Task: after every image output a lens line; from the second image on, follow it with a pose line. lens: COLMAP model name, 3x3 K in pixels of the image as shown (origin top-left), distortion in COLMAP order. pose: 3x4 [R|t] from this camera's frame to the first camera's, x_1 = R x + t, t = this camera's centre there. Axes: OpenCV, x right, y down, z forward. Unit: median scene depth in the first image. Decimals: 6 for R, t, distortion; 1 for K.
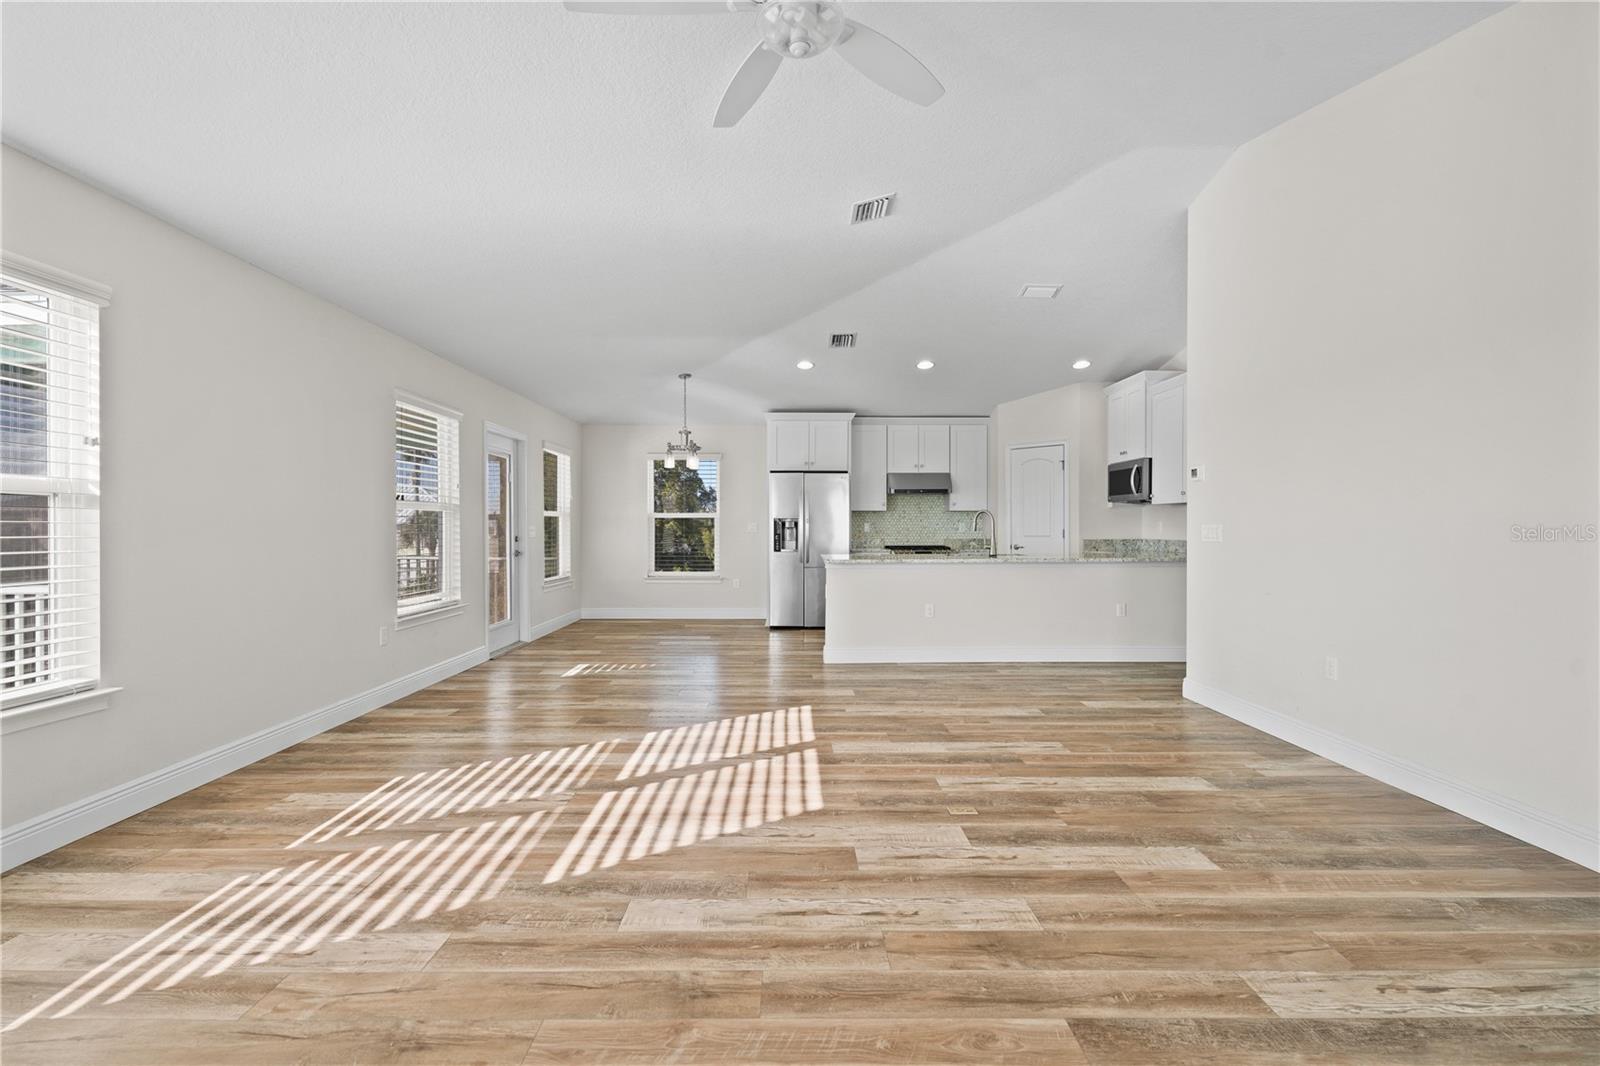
lens RADIAL K [[722.9, 0, 796.9], [0, 722.9, 531.3], [0, 0, 1]] dist [0.002612, -0.001763]
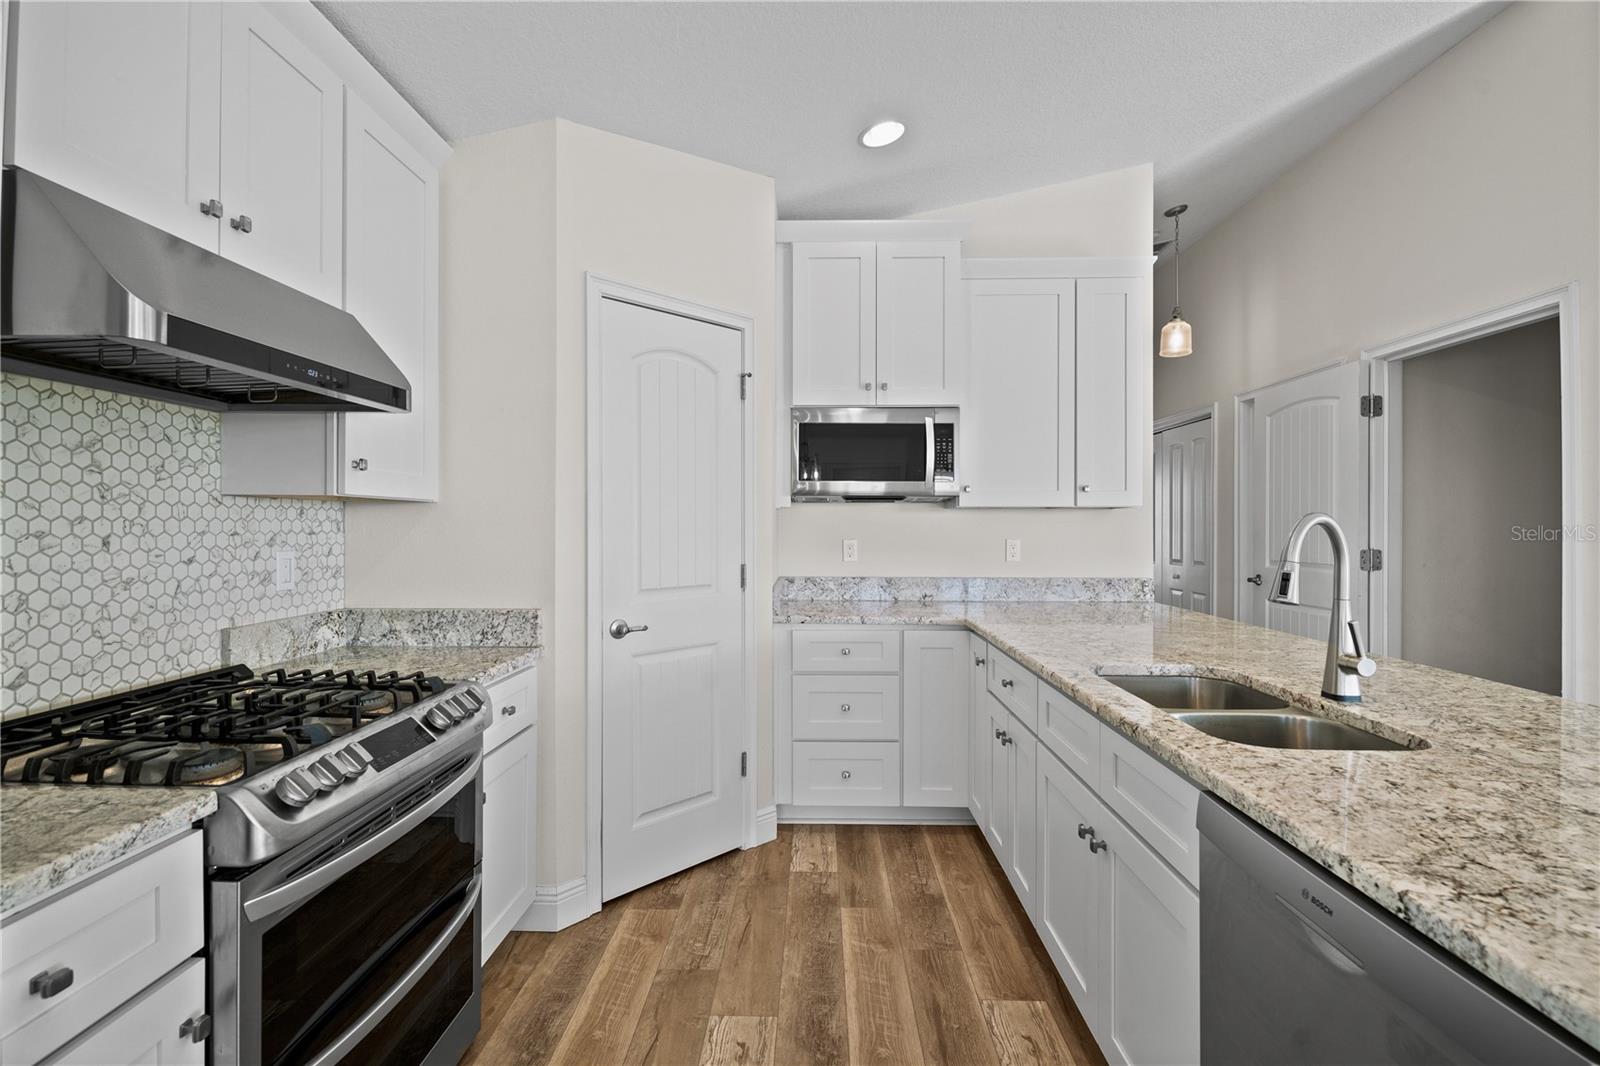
lens RADIAL K [[722.9, 0, 797.3], [0, 722.9, 529.9], [0, 0, 1]] dist [0.002612, -0.001763]
pose [[0.039877, -0.006620, 0.999183, 0.024977], [0.001484, 0.999977, 0.006566, -0.055118], [-0.999204, 0.001220, 0.039886, 2.453156]]
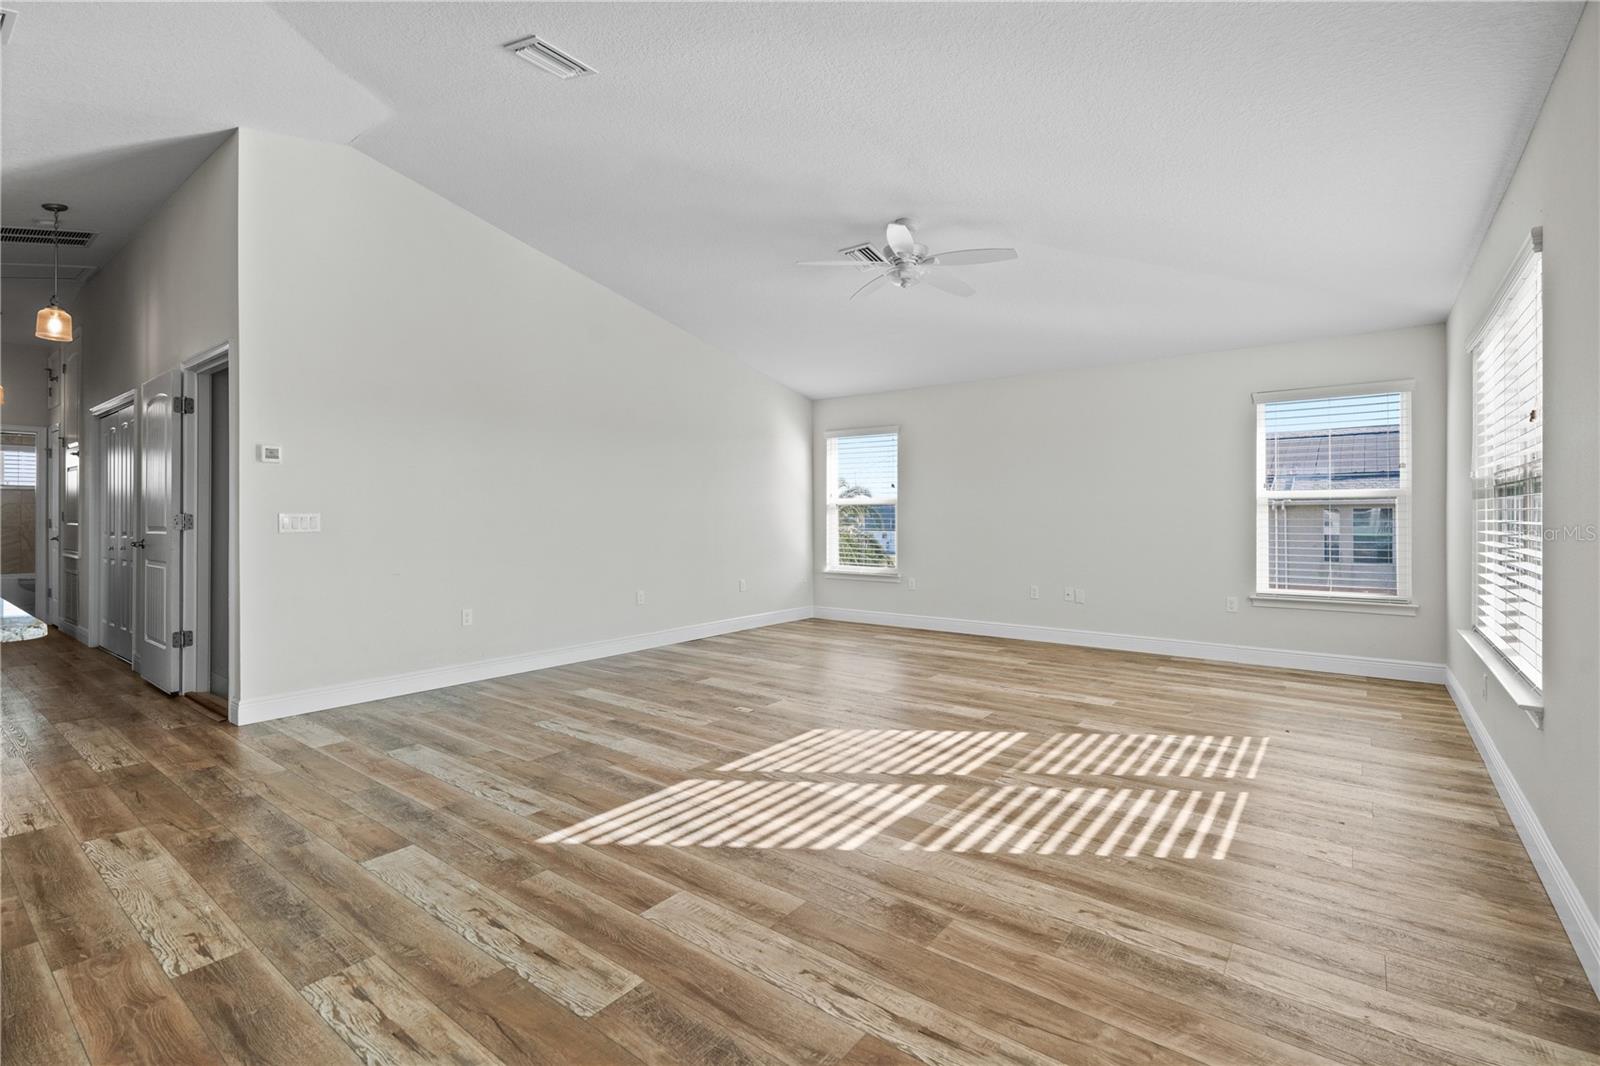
lens RADIAL K [[722.9, 0, 791.0], [0, 722.9, 502.4], [0, 0, 1]] dist [0.002612, -0.001763]
pose [[-0.785717, 0.013360, 0.618442, -0.721804], [0.004481, 0.999863, -0.015907, -0.008126], [-0.618570, -0.009727, -0.785670, 1.995694]]
